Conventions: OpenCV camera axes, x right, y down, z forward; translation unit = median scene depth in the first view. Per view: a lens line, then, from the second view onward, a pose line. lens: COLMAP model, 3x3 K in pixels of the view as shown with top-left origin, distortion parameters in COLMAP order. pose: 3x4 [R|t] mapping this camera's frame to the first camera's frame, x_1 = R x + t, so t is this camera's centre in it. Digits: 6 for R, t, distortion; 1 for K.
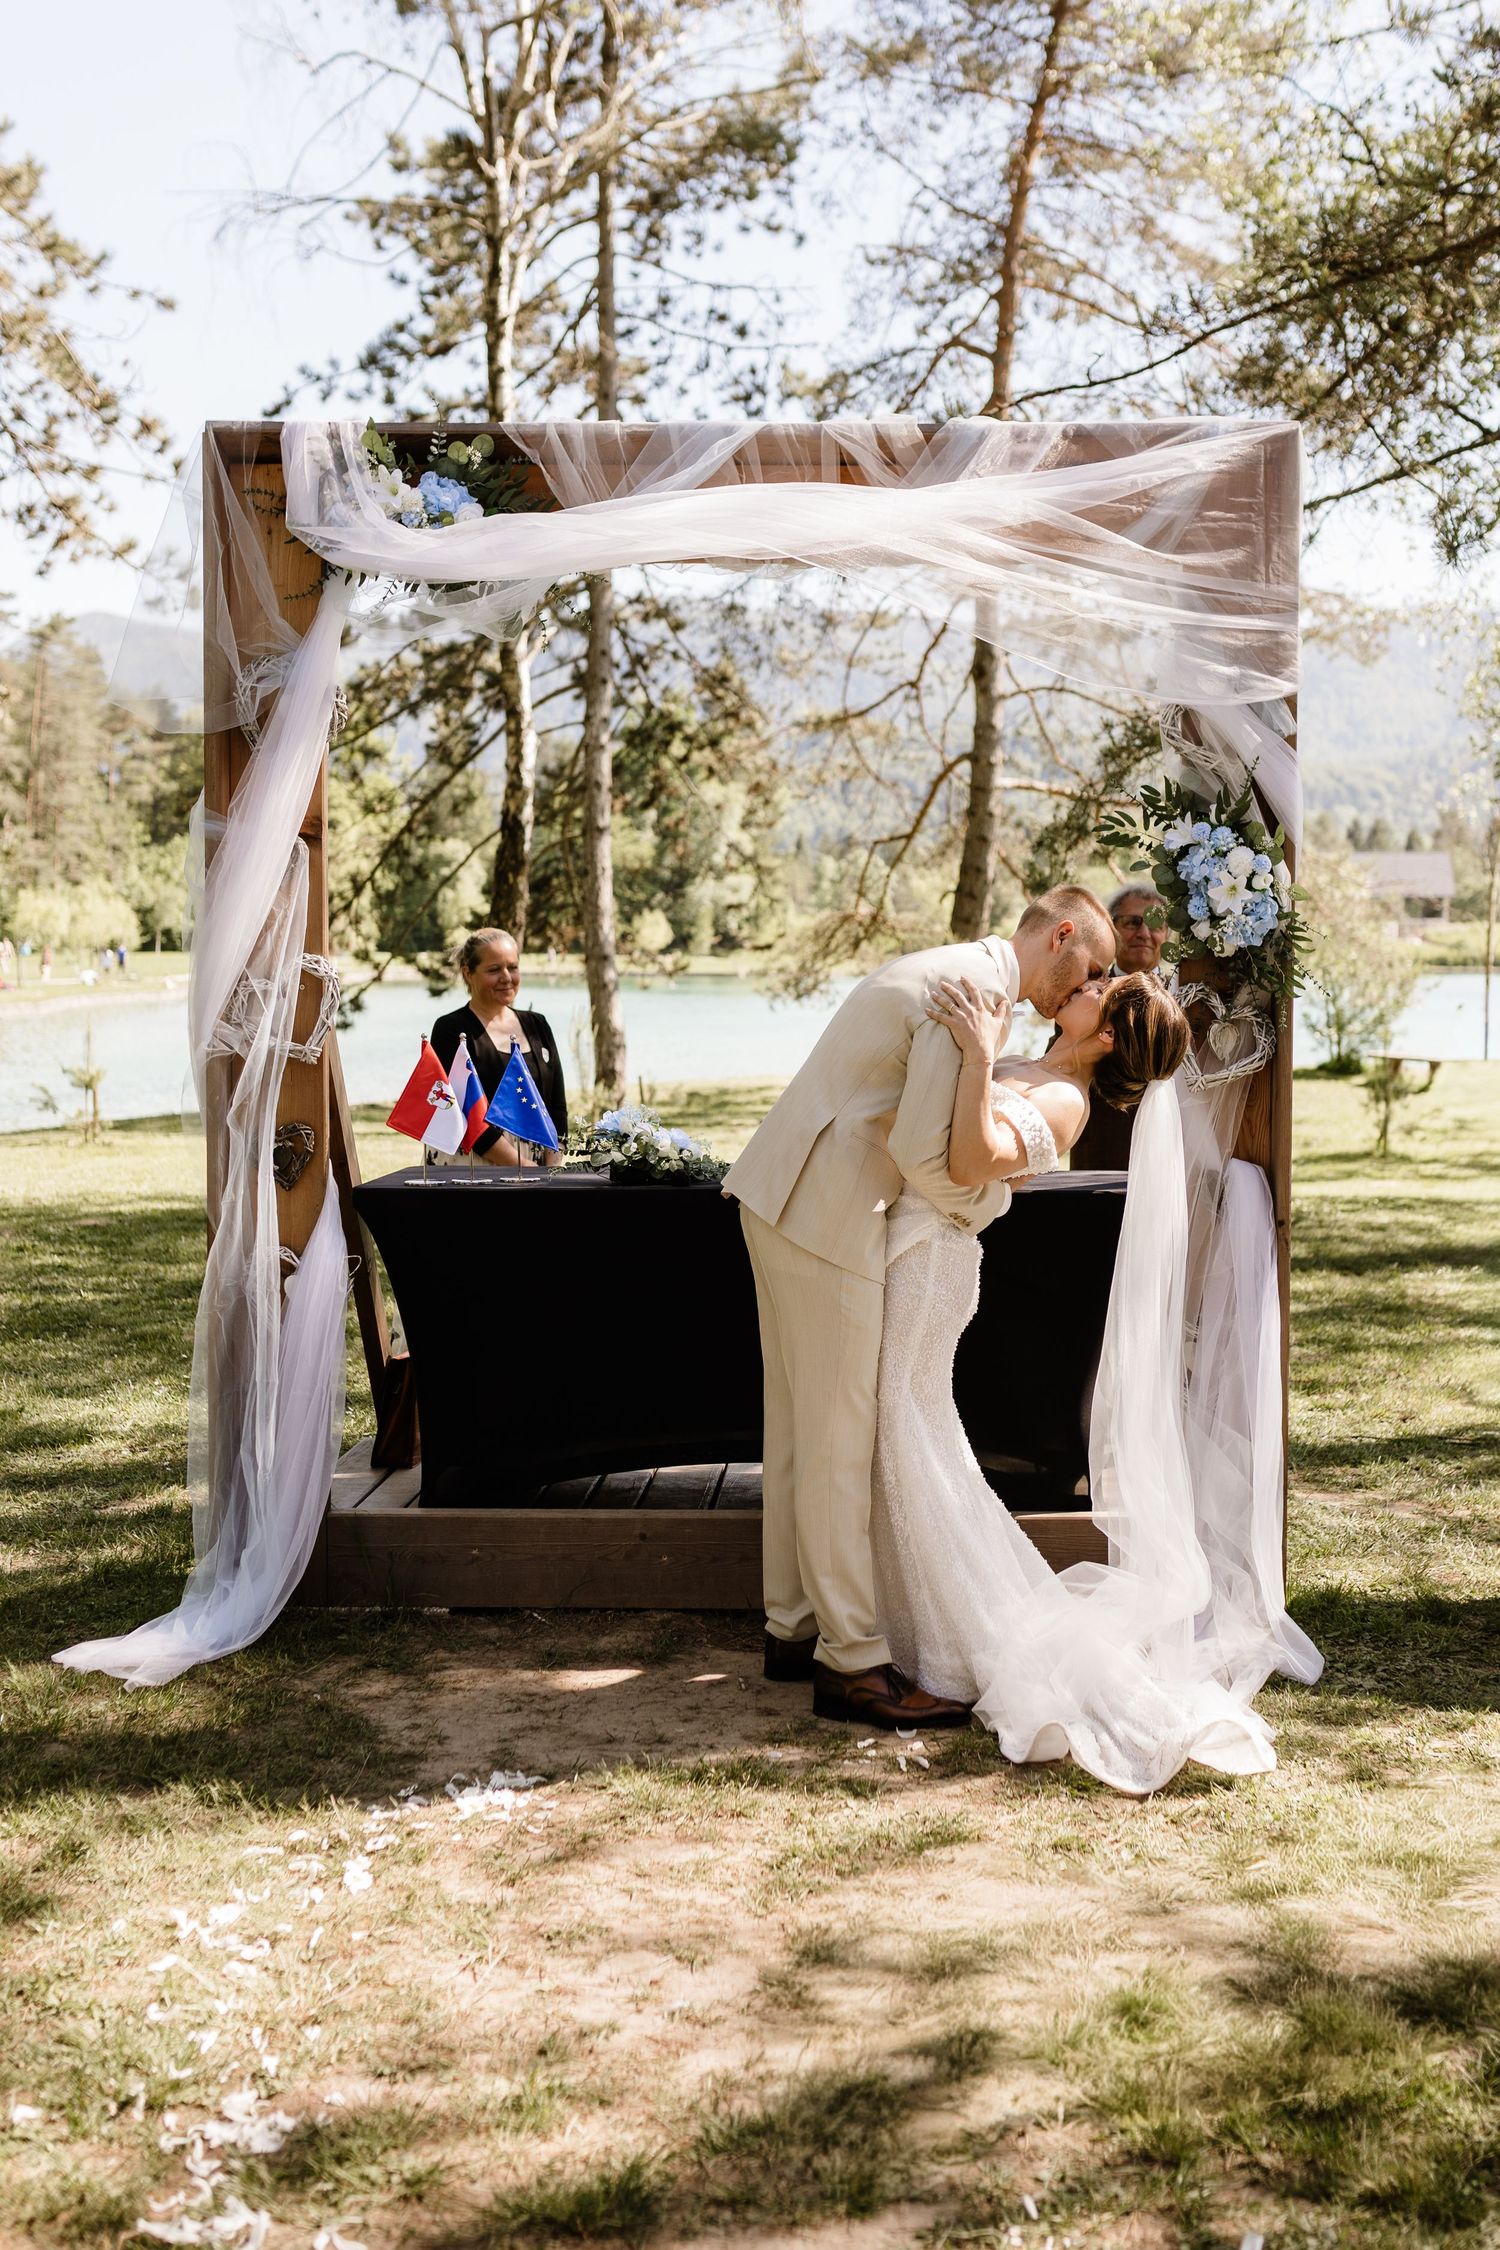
lens RADIAL K [[2325.3, 0, 750.0], [0, 2325.3, 1125.0], [0, 0, 1]] dist [0.009616, -0.003121]
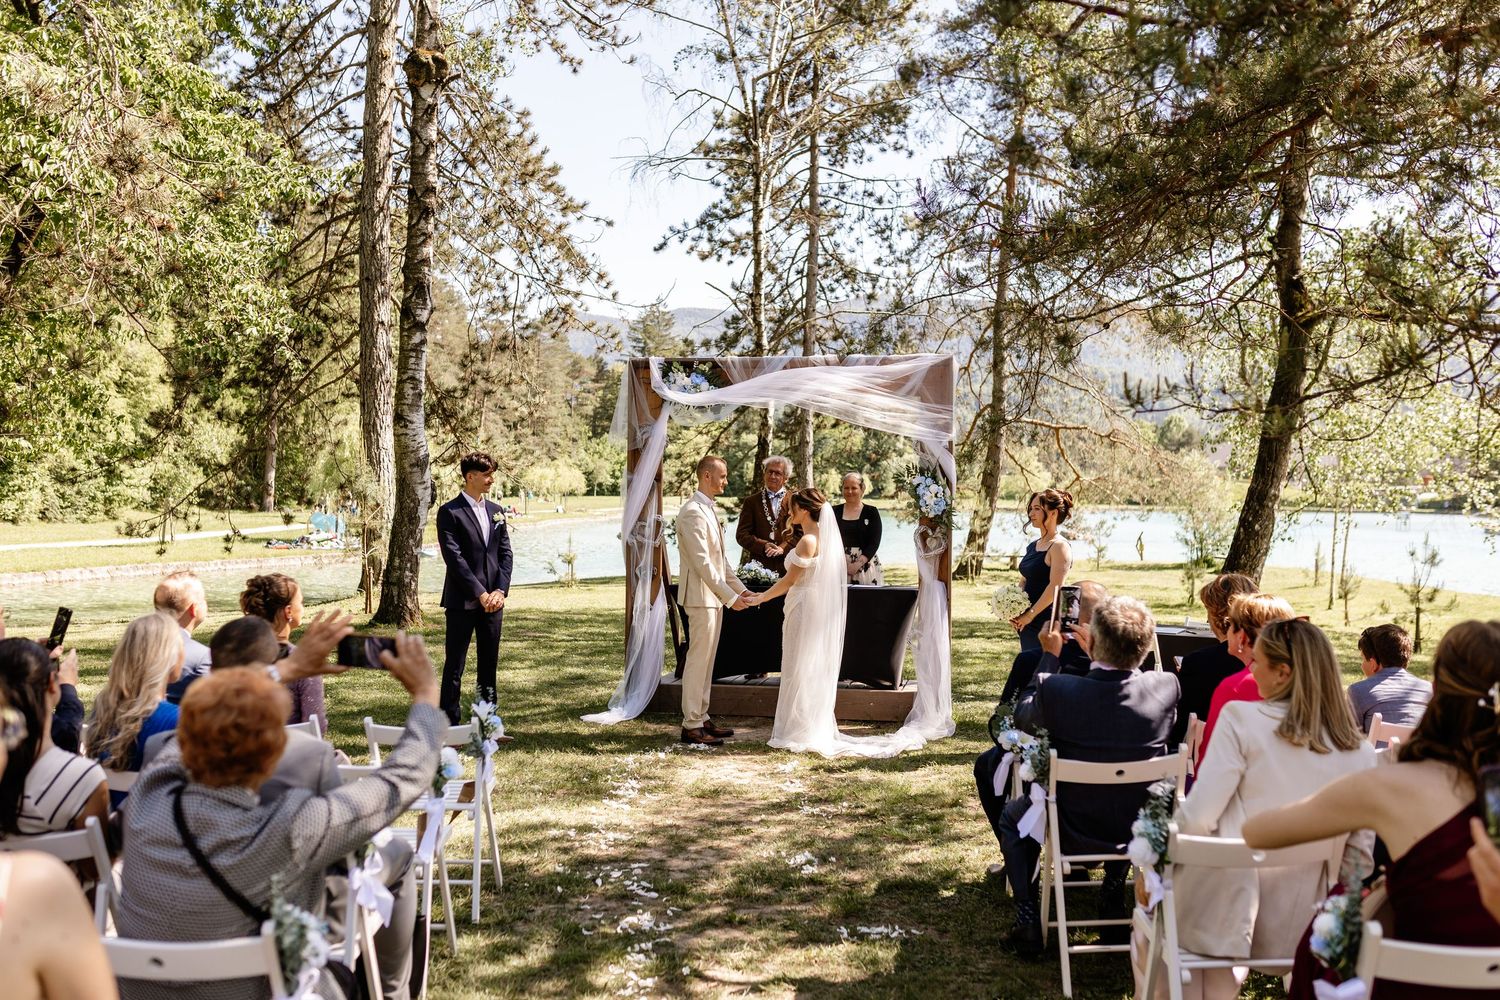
lens RADIAL K [[1550.2, 0, 750.0], [0, 1550.2, 500.0], [0, 0, 1]] dist [0.009616, -0.003121]
pose [[0.989657, 0.000442, -0.143456, 0.090954], [-0.009758, 0.997887, -0.064238, 0.015708], [0.143124, 0.064973, 0.987570, -0.408299]]
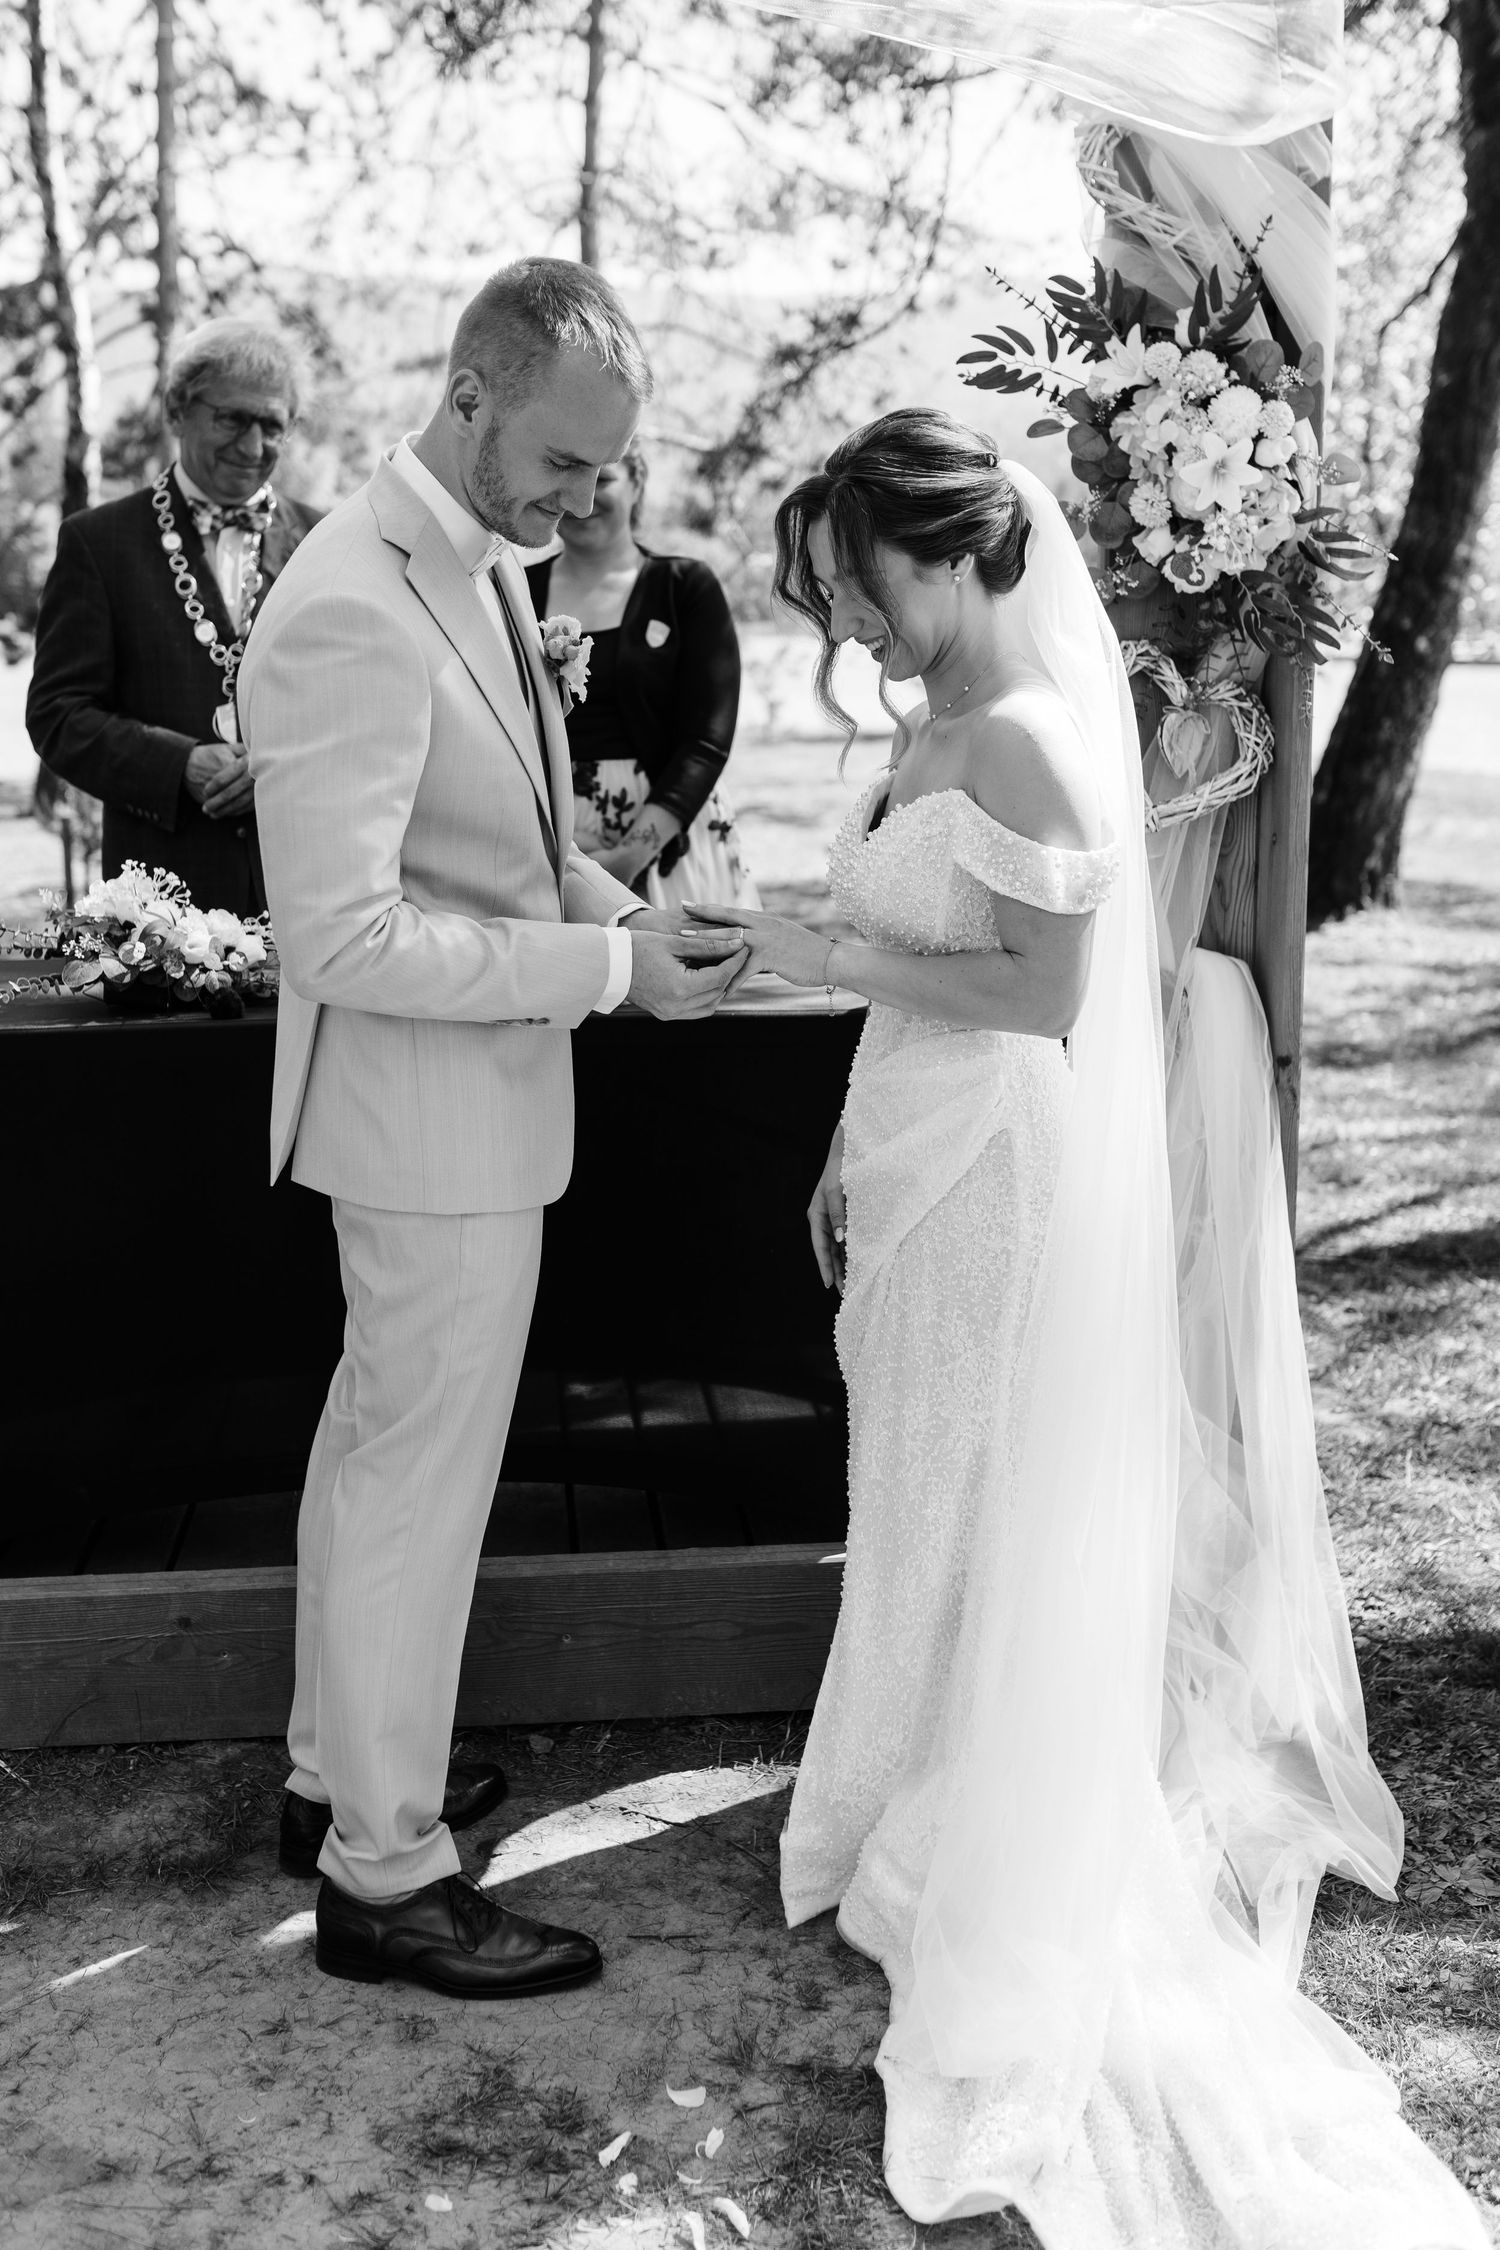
lens RADIAL K [[2428.2, 0, 672.5], [0, 2428.2, 1013.5], [0, 0, 1]] dist [0.005390, 0.003150]
pose [[0.991259, -0.034527, 0.127331, 0.000918], [0.023047, 0.995624, 0.090559, -0.009474], [-0.129900, -0.086833, 0.987718, 0.148983]]
